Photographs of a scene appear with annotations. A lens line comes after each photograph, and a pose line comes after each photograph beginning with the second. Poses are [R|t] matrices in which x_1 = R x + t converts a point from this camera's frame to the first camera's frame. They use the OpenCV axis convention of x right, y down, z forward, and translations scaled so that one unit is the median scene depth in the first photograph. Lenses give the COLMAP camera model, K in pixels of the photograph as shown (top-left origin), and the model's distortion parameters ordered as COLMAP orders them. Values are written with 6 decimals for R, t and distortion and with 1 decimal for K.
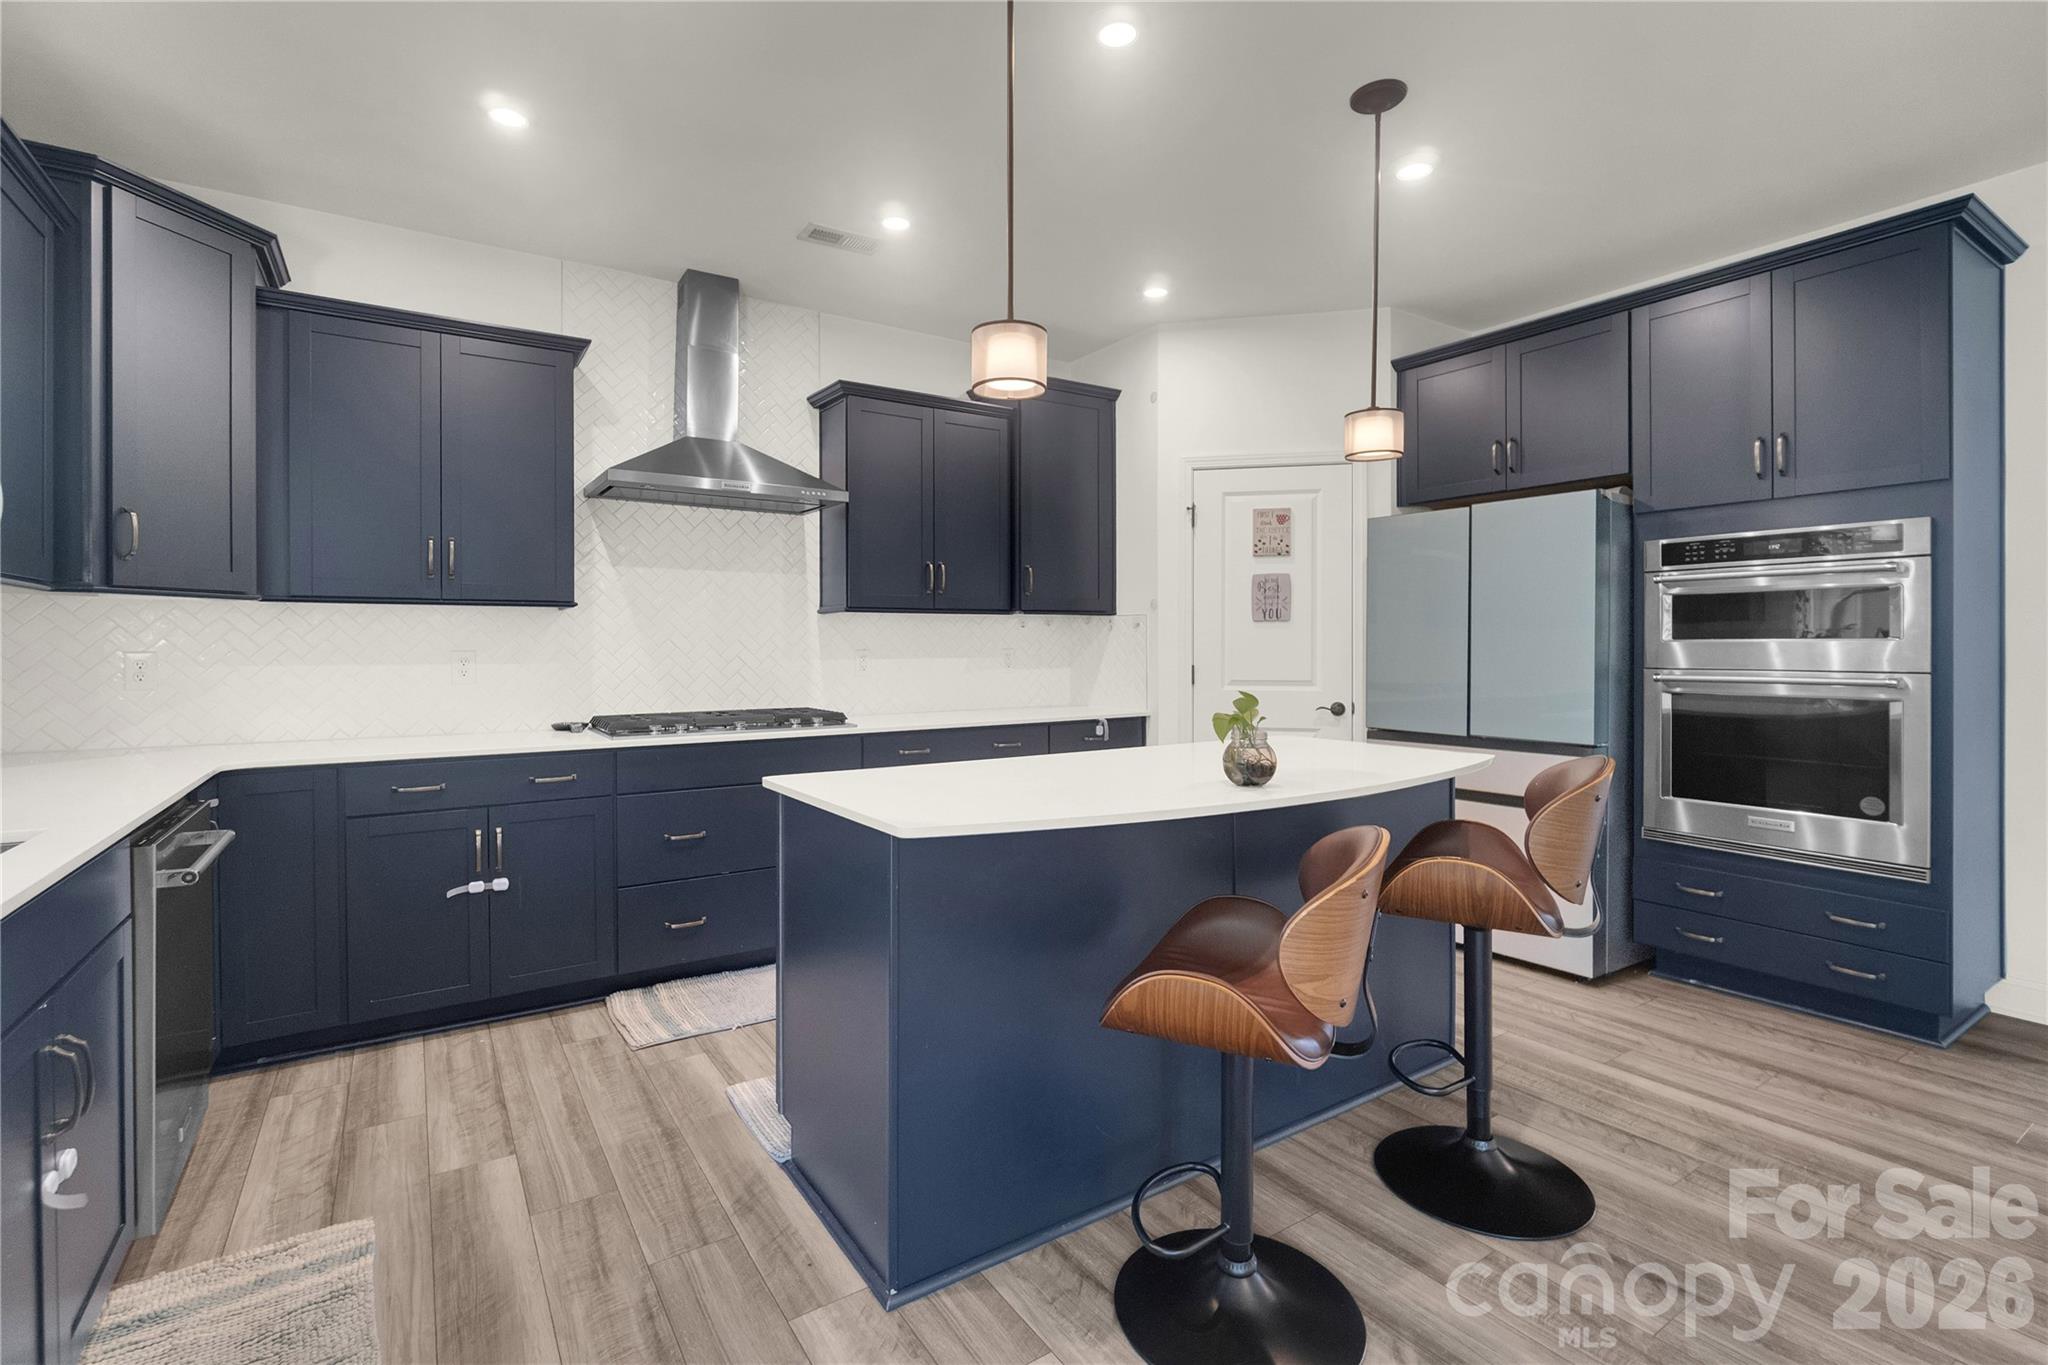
lens RADIAL K [[923.4, 0, 1002.4], [0, 923.4, 646.5], [0, 0, 1]] dist [-0.008688, 0.003311]
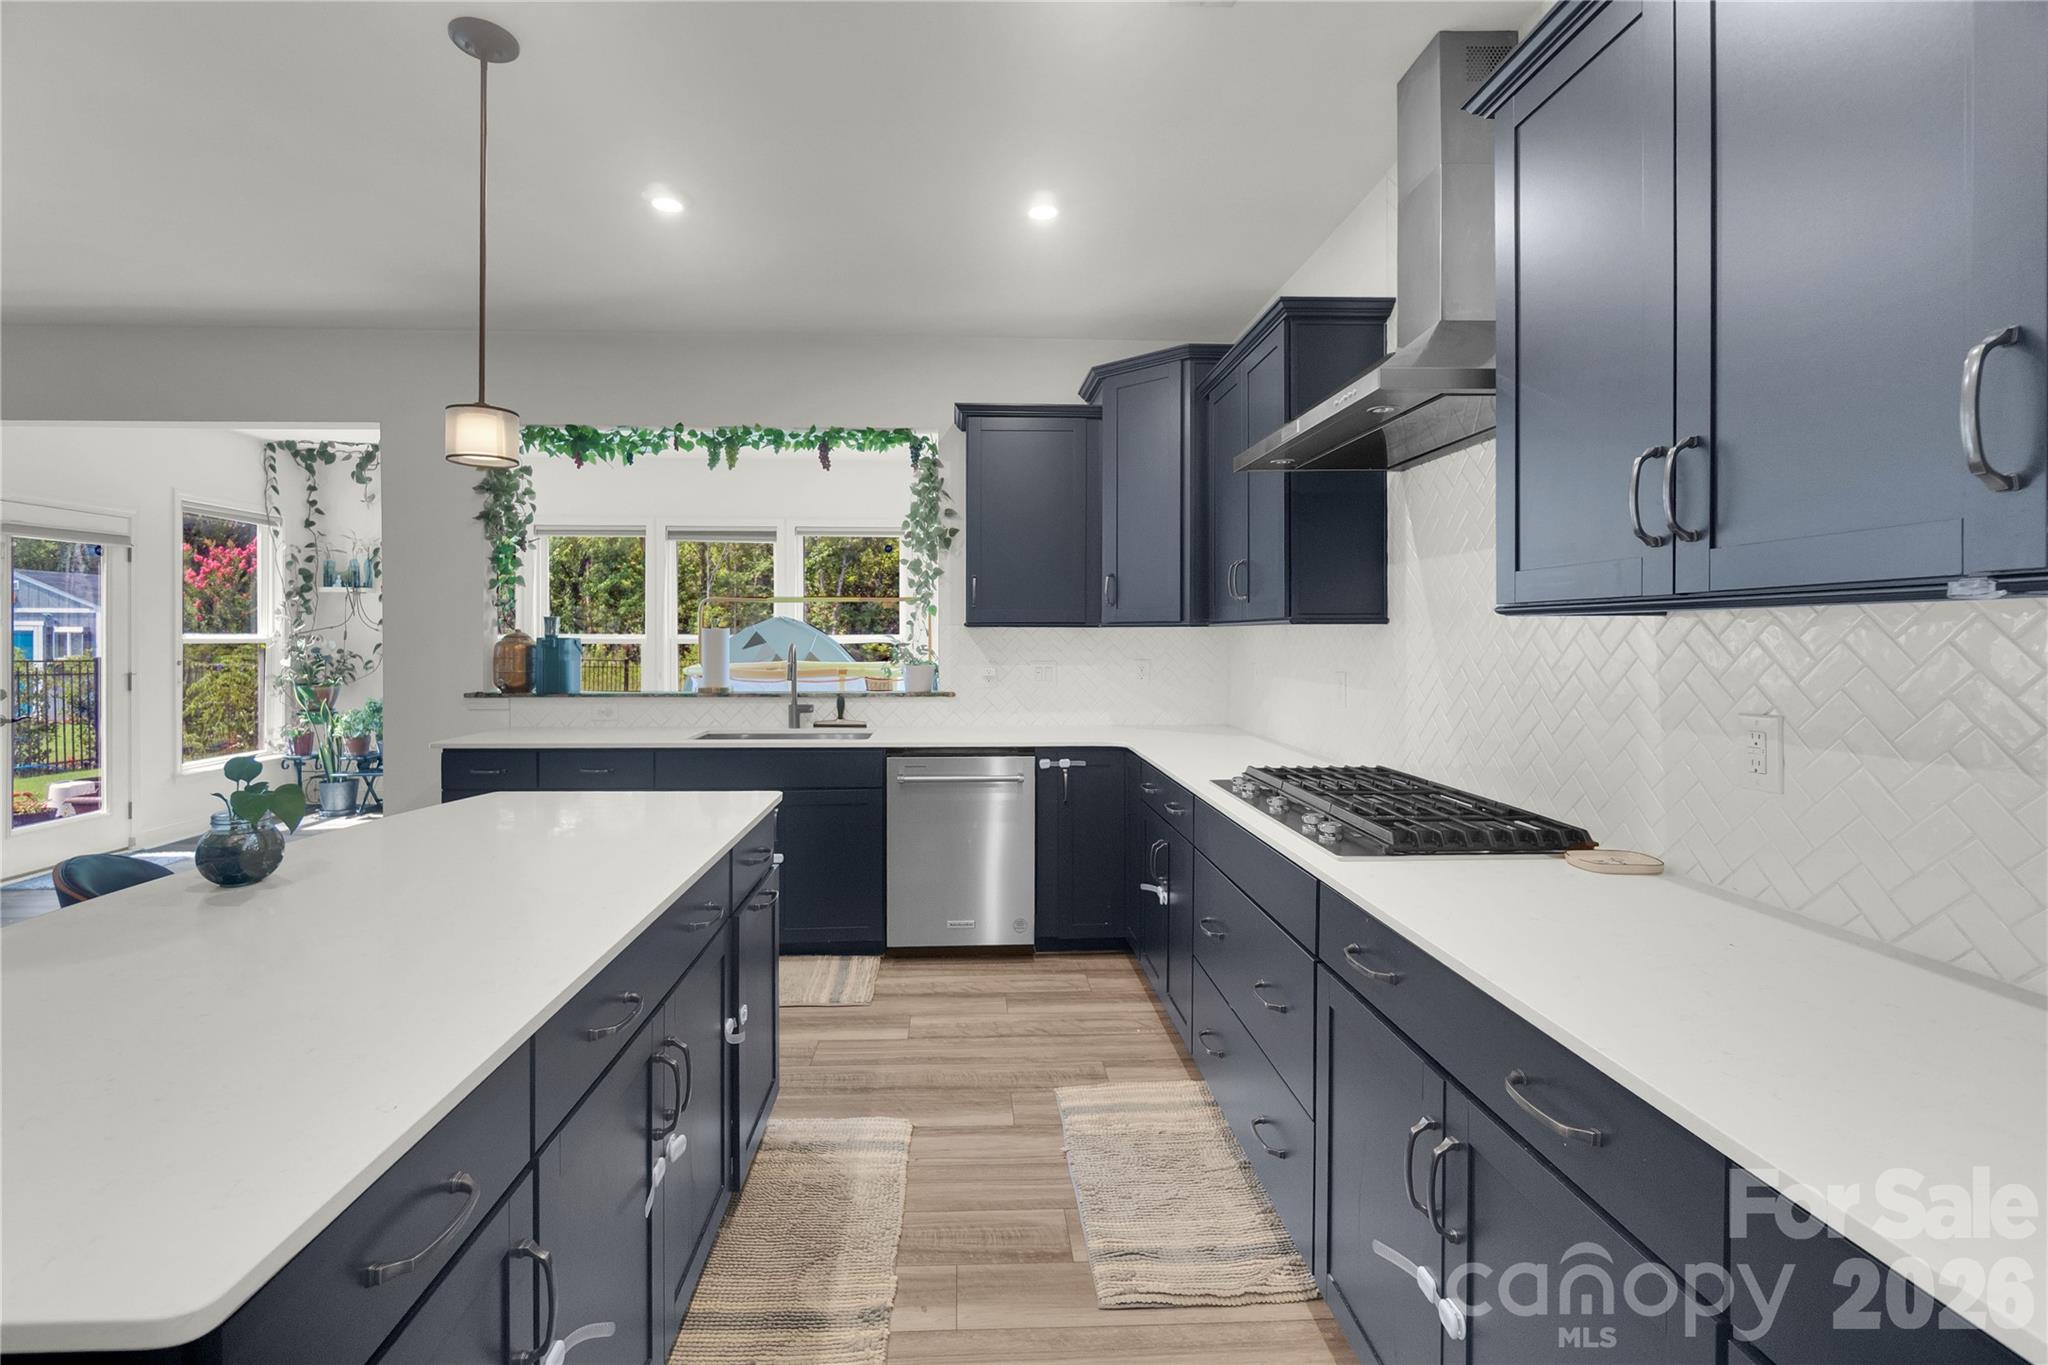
lens RADIAL K [[883.5, 0, 995.3], [0, 883.5, 655.4], [0, 0, 1]] dist [-0.005036, -0.000001]
pose [[-0.507754, 0.022225, -0.861216, 0.342582], [-0.001265, 0.999647, 0.026543, -0.034626], [0.861501, 0.014566, -0.507546, 1.158220]]
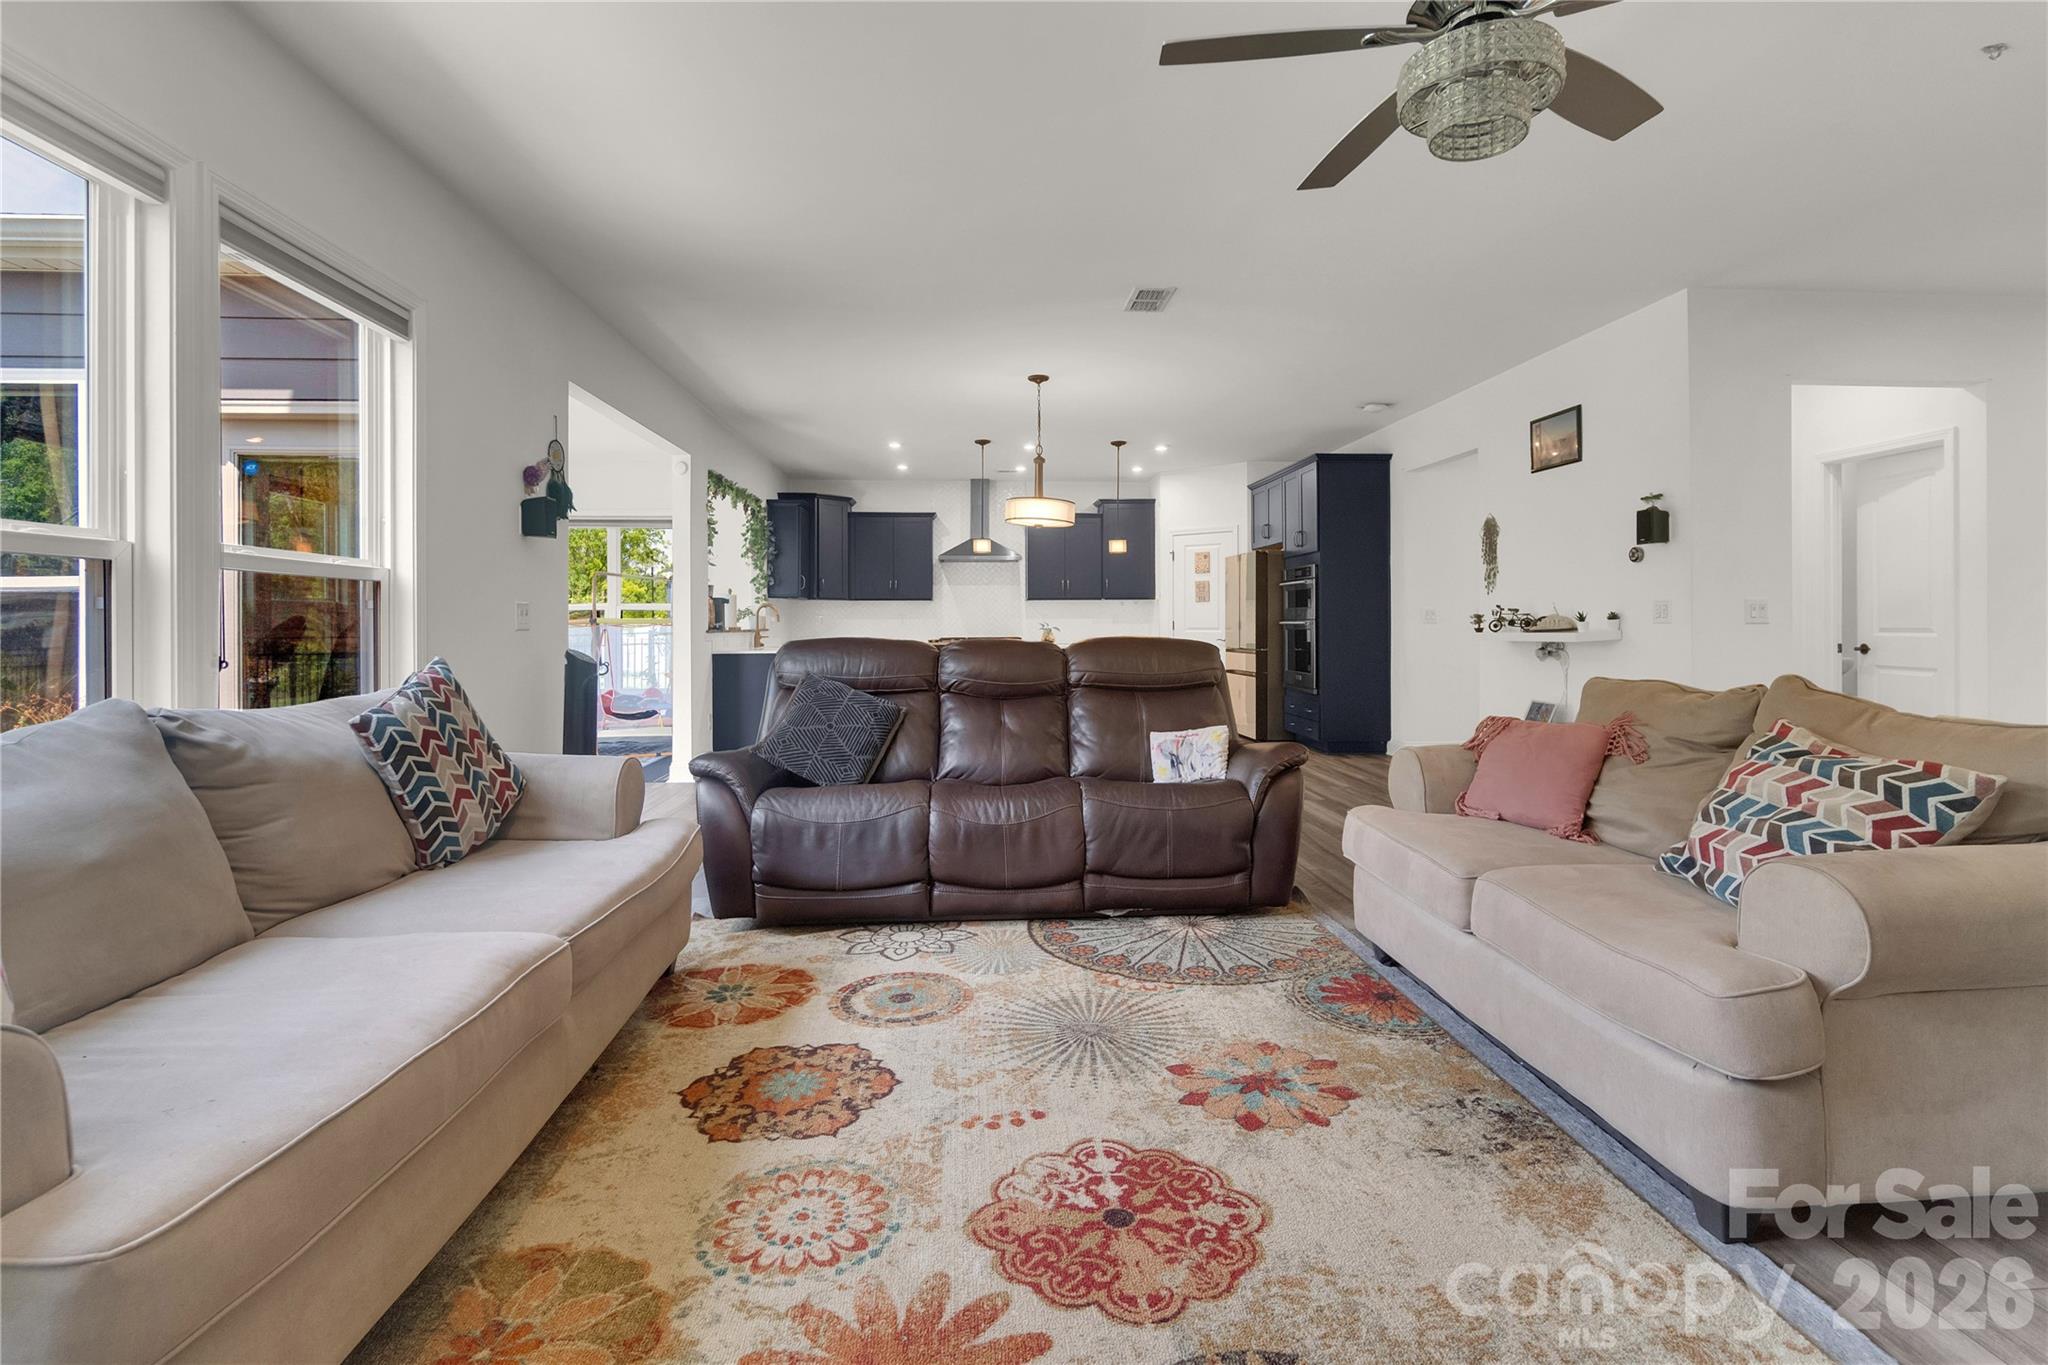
lens RADIAL K [[923.4, 0, 1043.5], [0, 923.4, 616.6], [0, 0, 1]] dist [-0.008688, 0.003311]
pose [[0.884956, -0.001447, -0.465672, 1.264576], [-0.000795, 0.999989, -0.004618, 0.025148], [0.465673, 0.004456, 0.884946, -1.504665]]
